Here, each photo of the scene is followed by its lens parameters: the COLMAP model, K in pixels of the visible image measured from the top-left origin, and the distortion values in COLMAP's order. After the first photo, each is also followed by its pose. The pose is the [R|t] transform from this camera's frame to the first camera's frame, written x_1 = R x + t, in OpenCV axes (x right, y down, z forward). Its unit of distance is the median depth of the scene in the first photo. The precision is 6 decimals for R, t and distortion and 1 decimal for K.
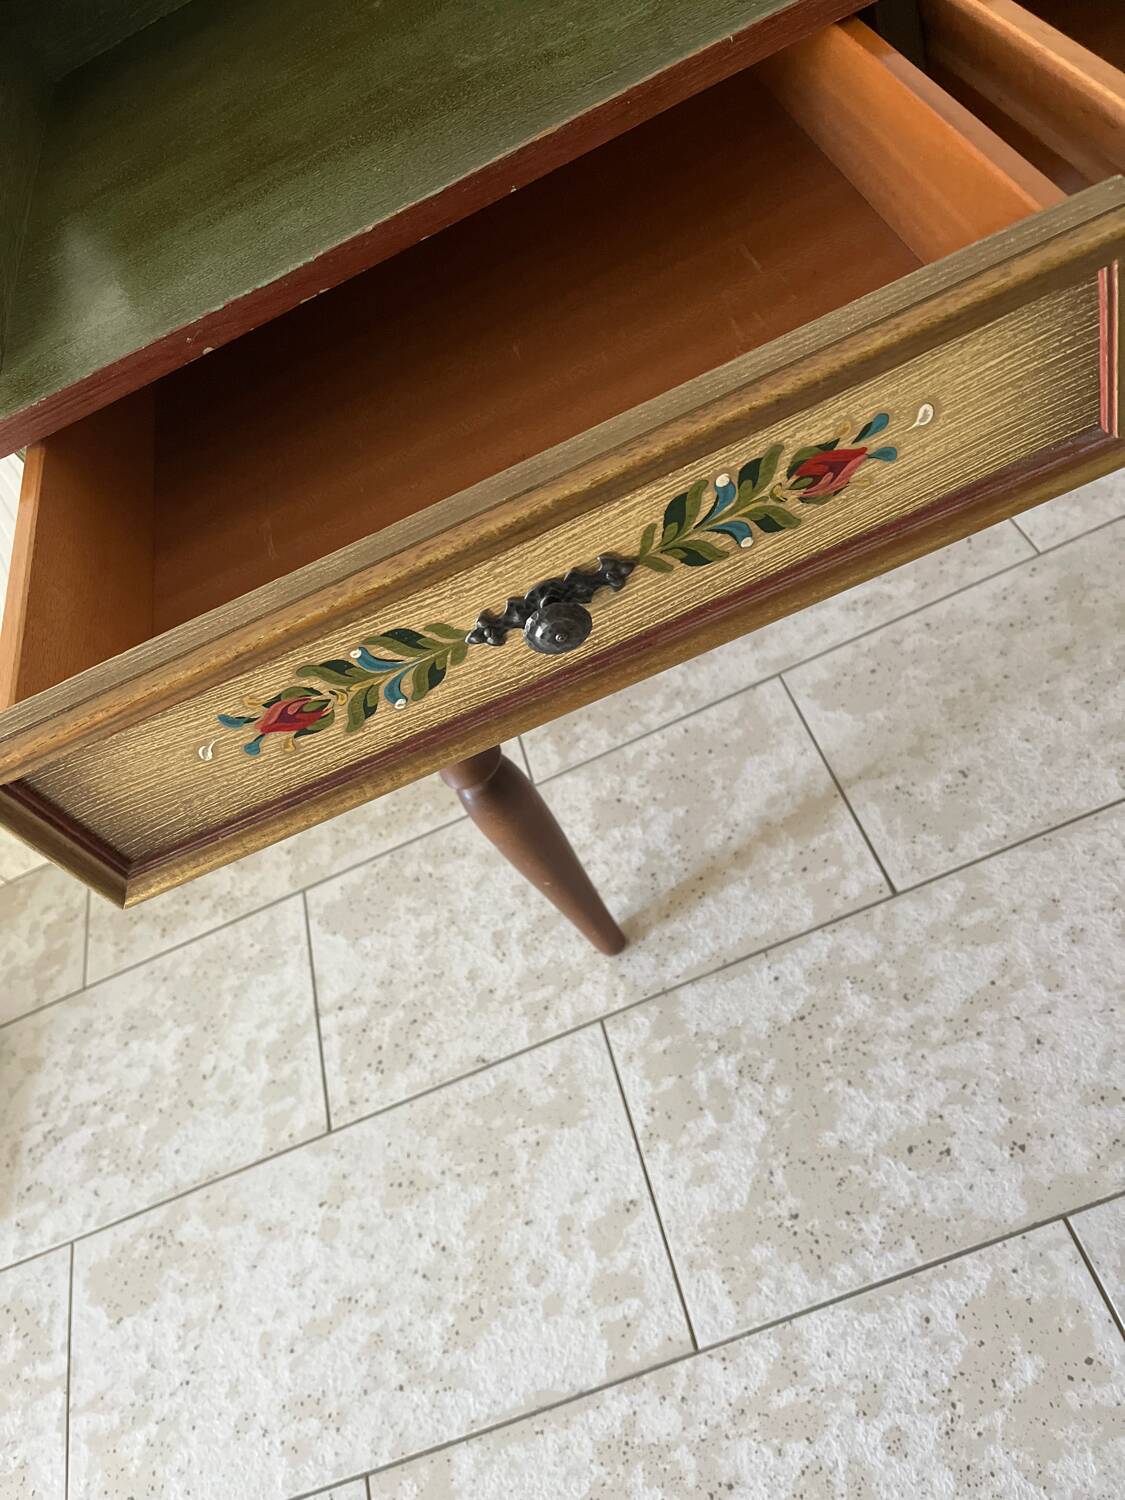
lens RADIAL K [[1153.3, 0, 558.6], [0, 1153.3, 751.9], [0, 0, 1]] dist [0.045593, -0.083395]
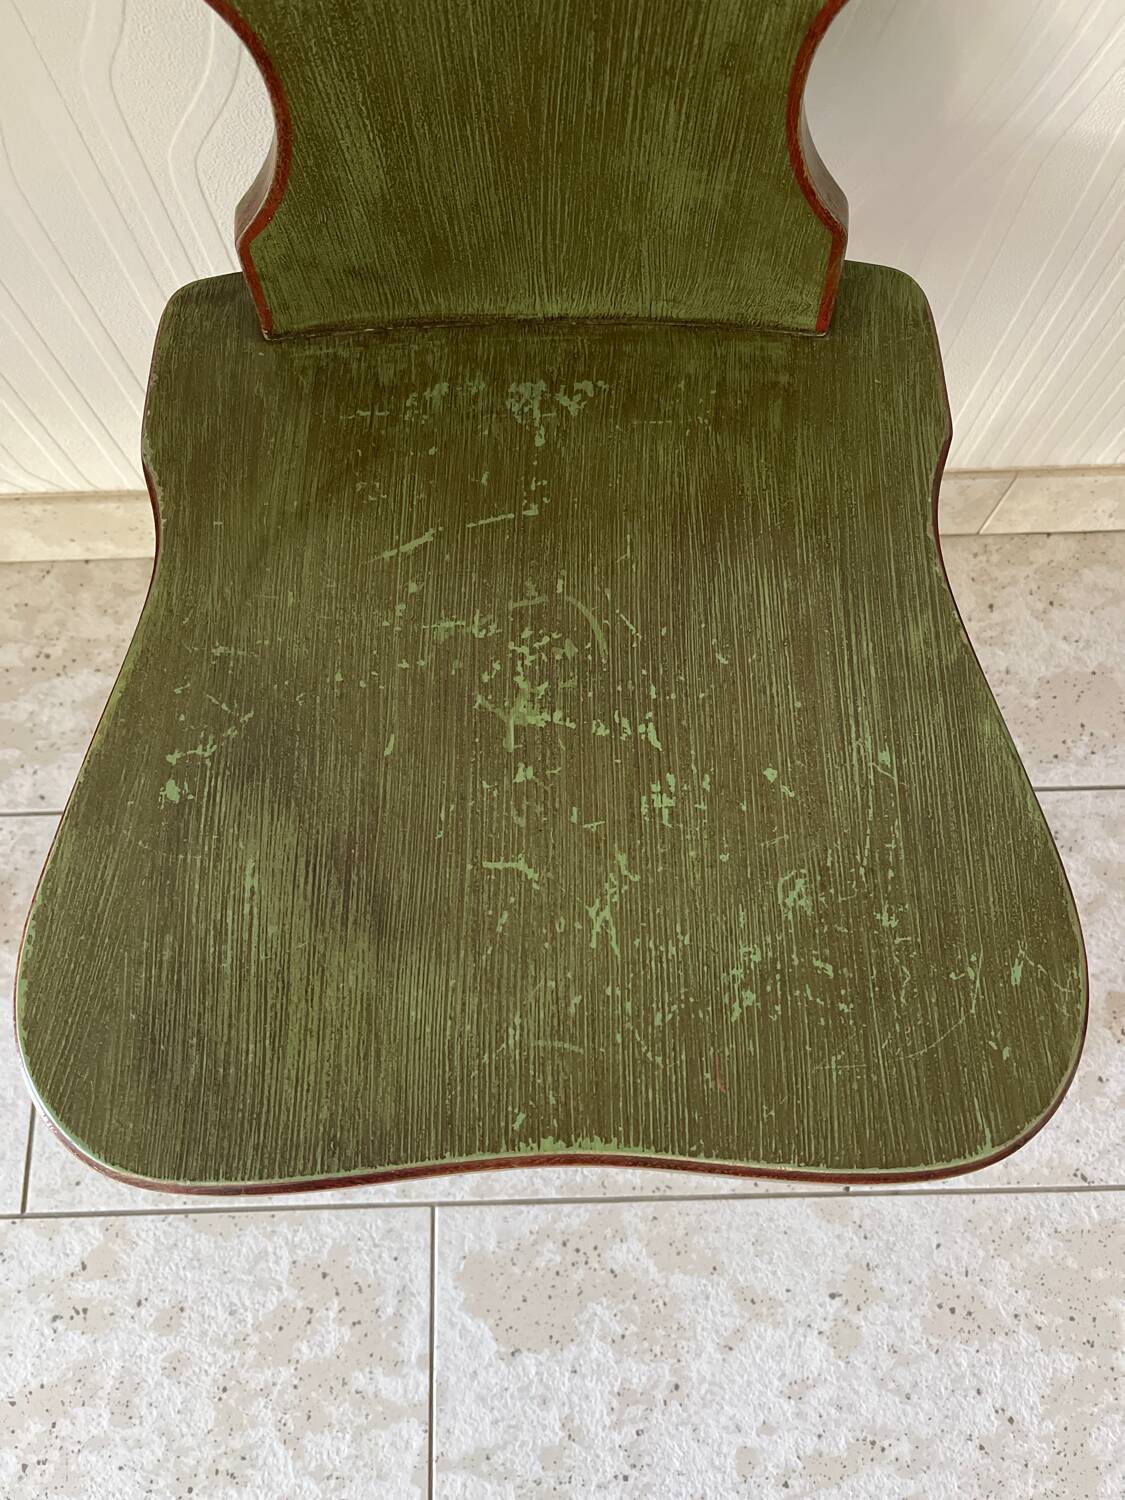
lens RADIAL K [[1146.7, 0, 572.5], [0, 1146.7, 760.8], [0, 0, 1]] dist [0.051069, -0.070311]
pose [[0.908158, 0.303645, 0.288182, -0.696149], [-0.391082, 0.860960, 0.325272, -0.081927], [-0.149346, -0.408101, 0.900638, 0.514769]]
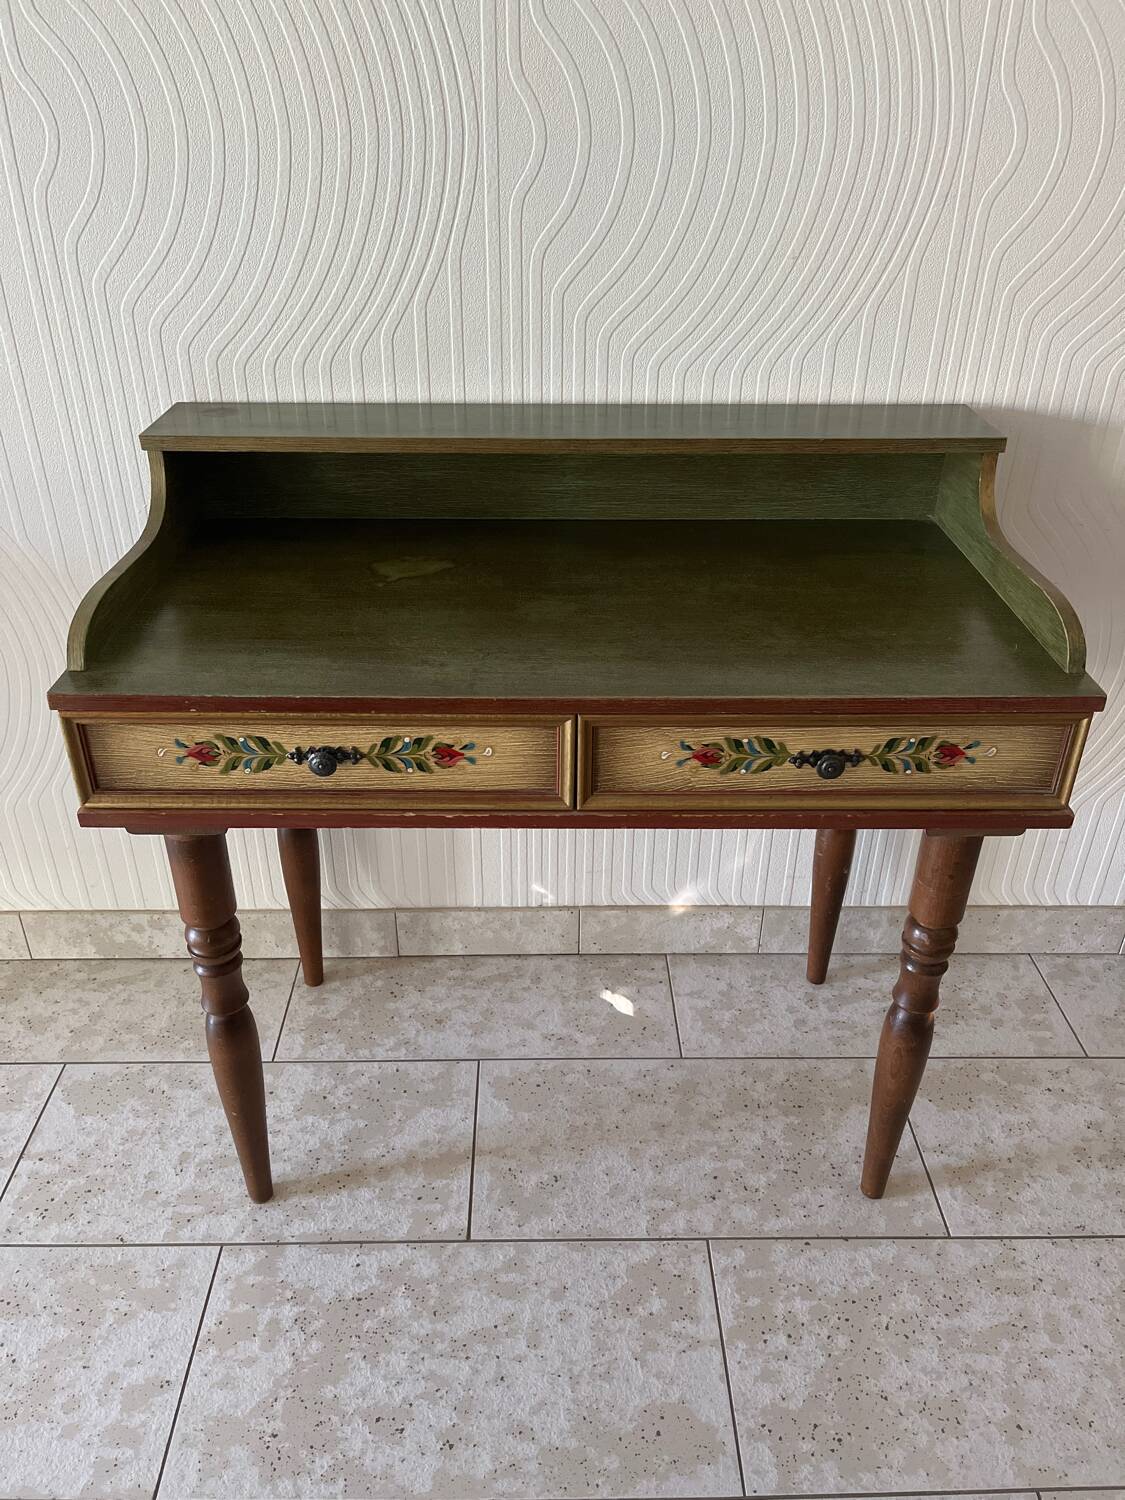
lens RADIAL K [[1133.0, 0, 557.3], [0, 1133.0, 755.6], [0, 0, 1]] dist [0.072517, -0.110911]
pose [[0.900960, 0.433892, 0.002979, 0.136568], [-0.405981, 0.845387, -0.347130, 0.065947], [-0.153135, 0.311541, 0.937812, -0.426824]]
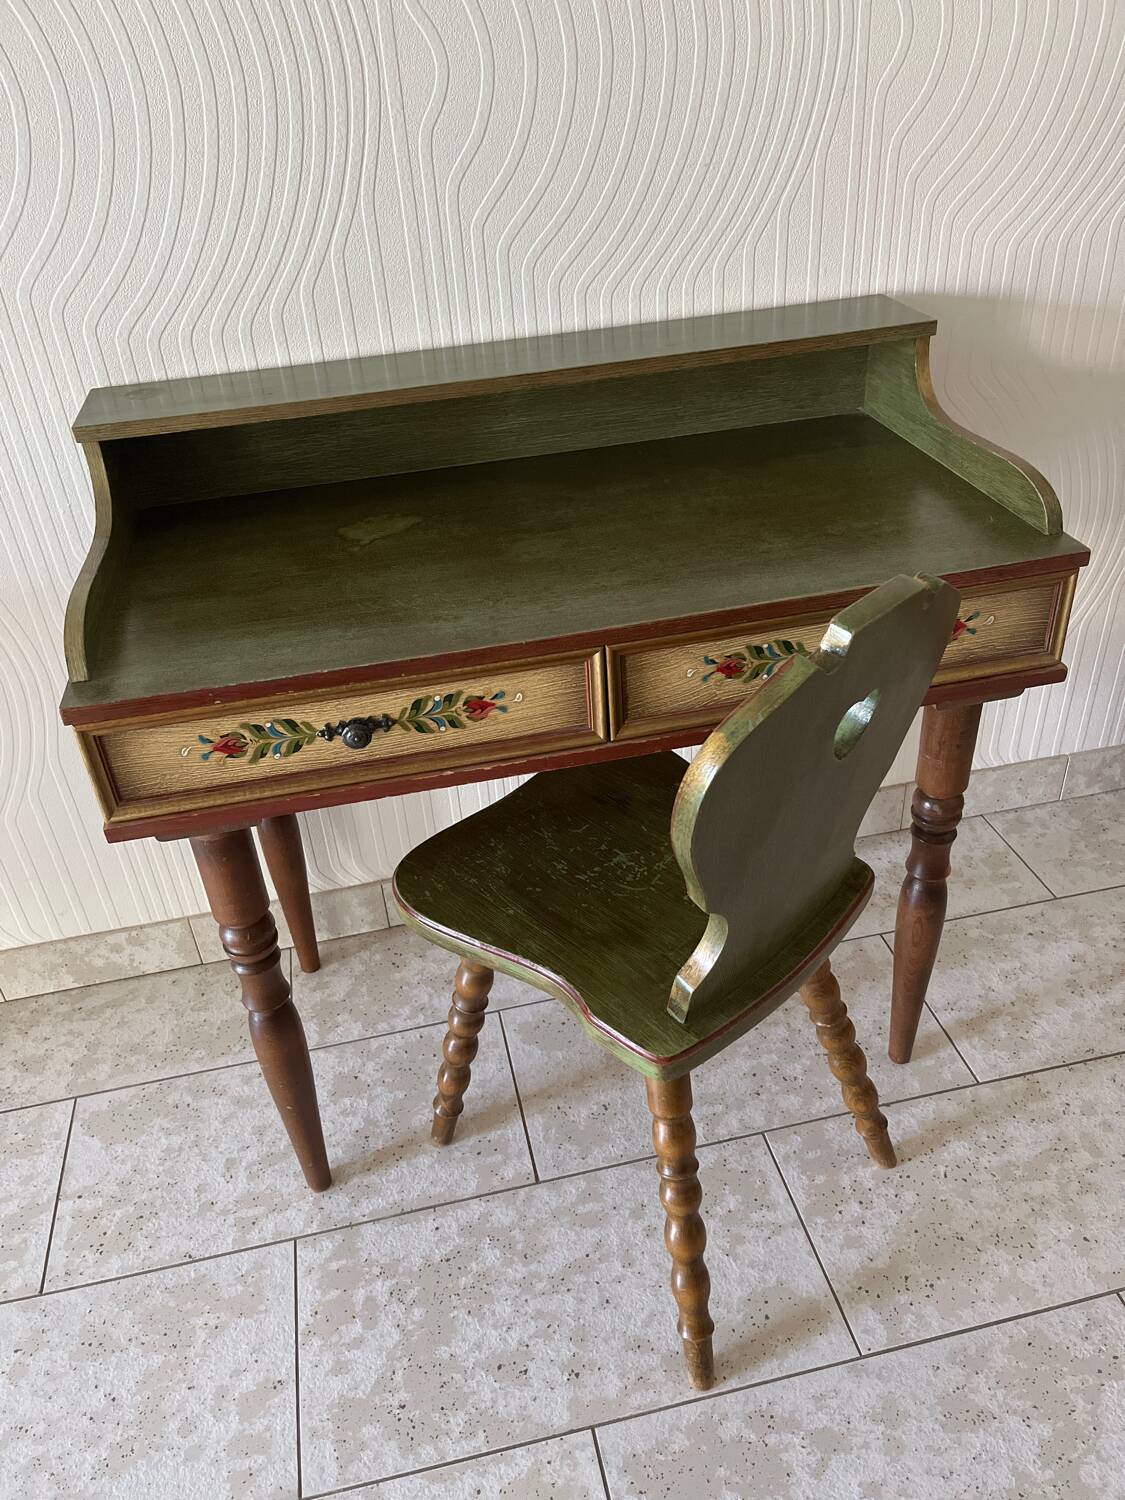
lens RADIAL K [[1135.8, 0, 561.1], [0, 1135.8, 758.2], [0, 0, 1]] dist [0.062654, -0.089656]
pose [[0.950781, 0.277536, 0.137805, -0.005577], [-0.216218, 0.912781, -0.346527, 0.127777], [-0.221959, 0.299676, 0.927862, -0.398146]]
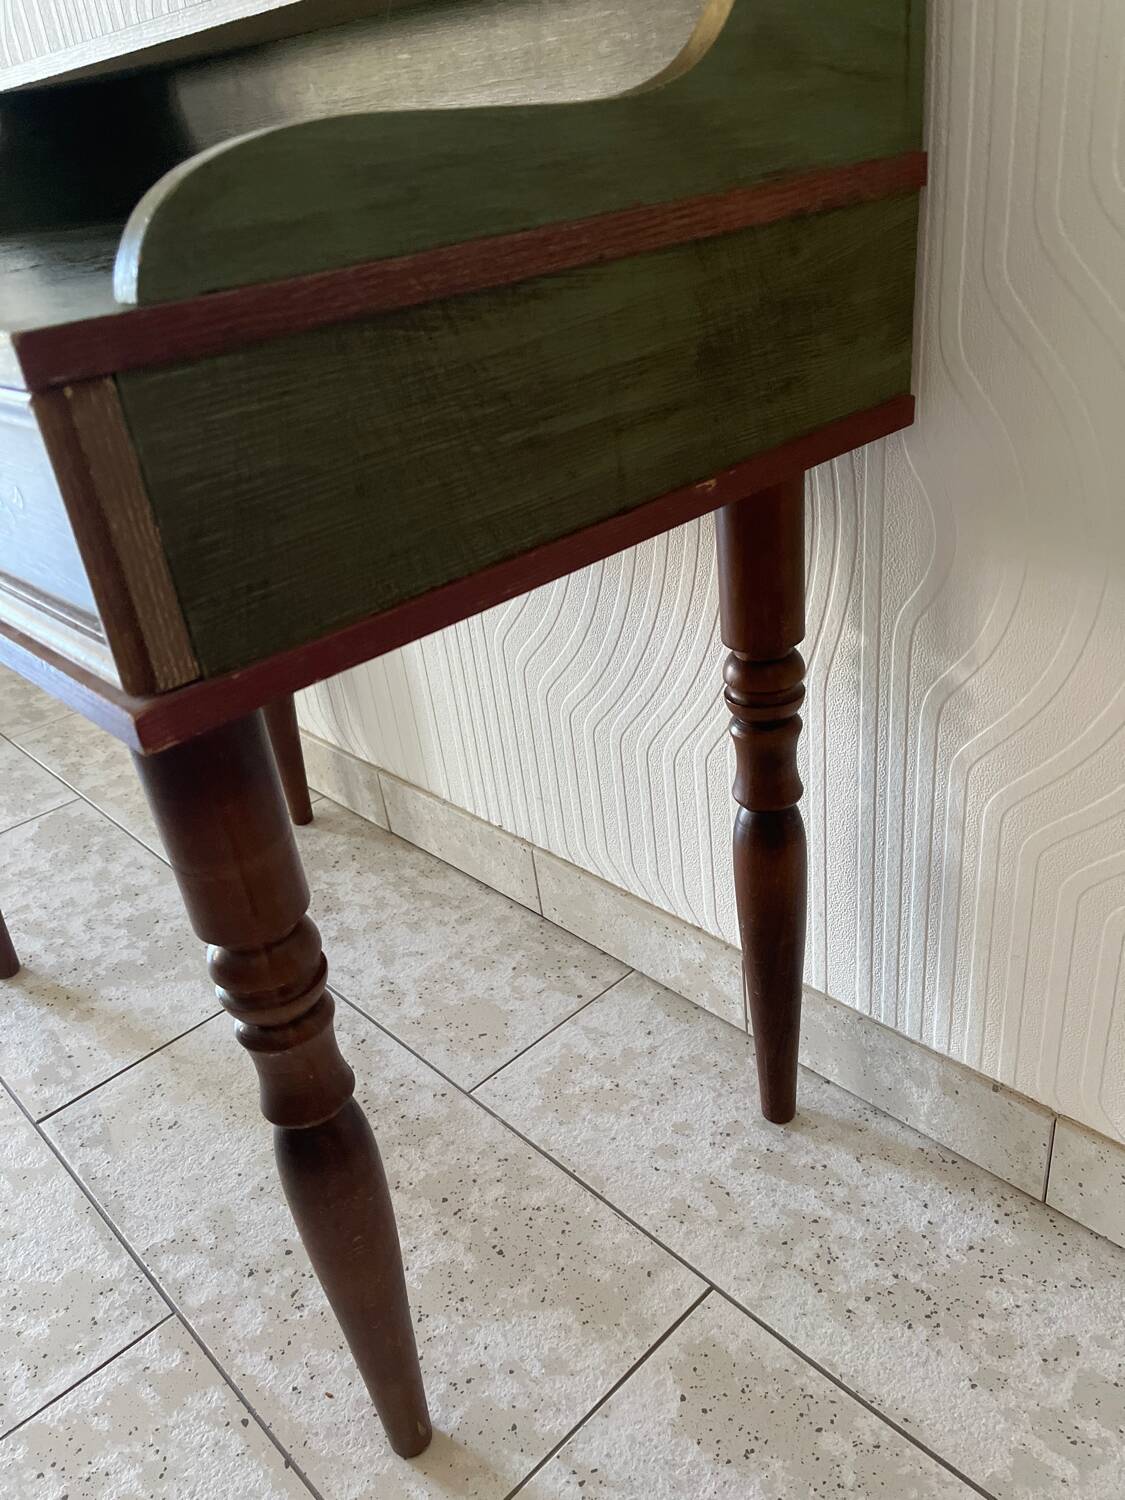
lens RADIAL K [[1133.0, 0, 557.3], [0, 1133.0, 755.6], [0, 0, 1]] dist [0.072517, -0.110911]
pose [[0.487276, 0.671932, -0.557736, 0.871475], [-0.745314, 0.652832, 0.135343, -0.582343], [0.455049, 0.349739, 0.818910, 0.250106]]
